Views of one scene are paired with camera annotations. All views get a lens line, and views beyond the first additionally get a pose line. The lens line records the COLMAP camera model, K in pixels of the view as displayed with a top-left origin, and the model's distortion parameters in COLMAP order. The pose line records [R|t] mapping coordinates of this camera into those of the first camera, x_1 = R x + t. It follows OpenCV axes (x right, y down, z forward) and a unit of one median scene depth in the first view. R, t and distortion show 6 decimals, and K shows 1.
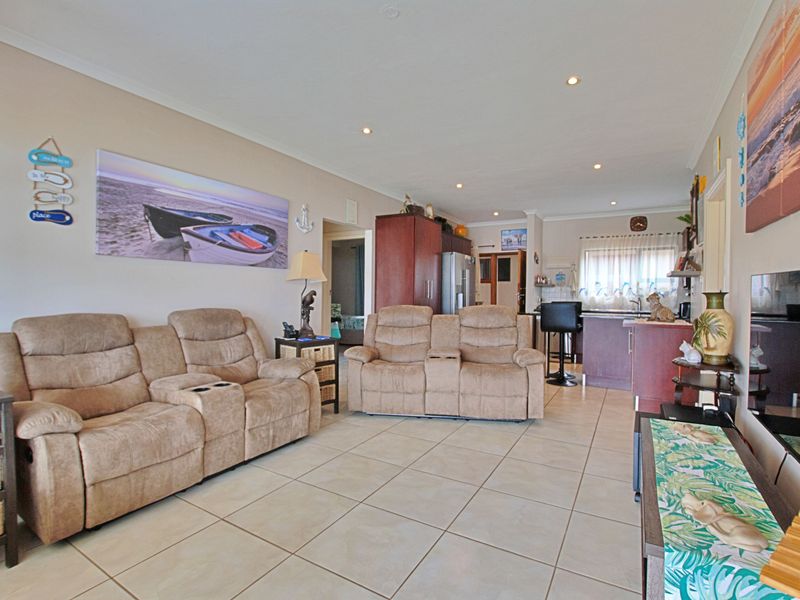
lens RADIAL K [[396.4, 0, 400.0], [0, 396.4, 300.0], [0, 0, 1]] dist [-0.039575, 0.008056]
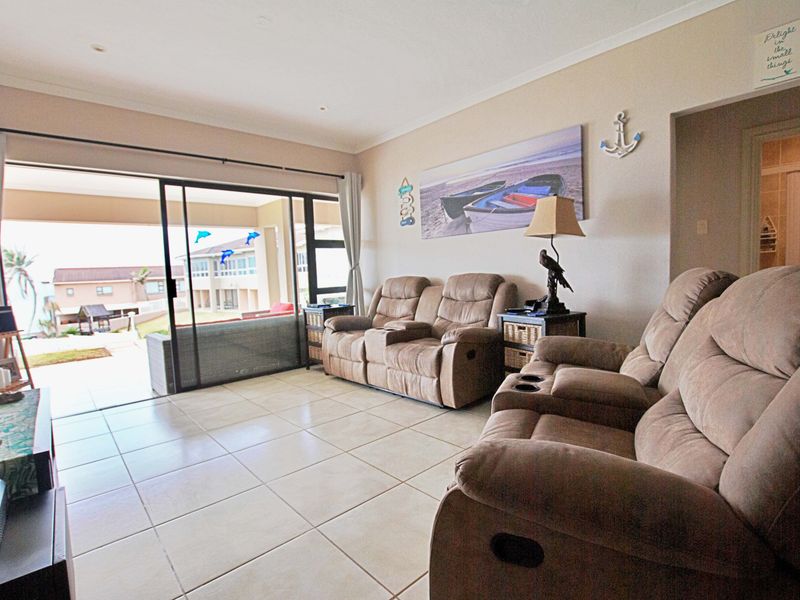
lens RADIAL K [[396.4, 0, 400.0], [0, 396.4, 300.0], [0, 0, 1]] dist [-0.039575, 0.008056]
pose [[-0.288136, 0.074307, -0.954702, 0.674344], [0.028606, 0.997208, 0.068982, 0.013192], [0.957162, -0.007434, -0.289457, 1.137053]]
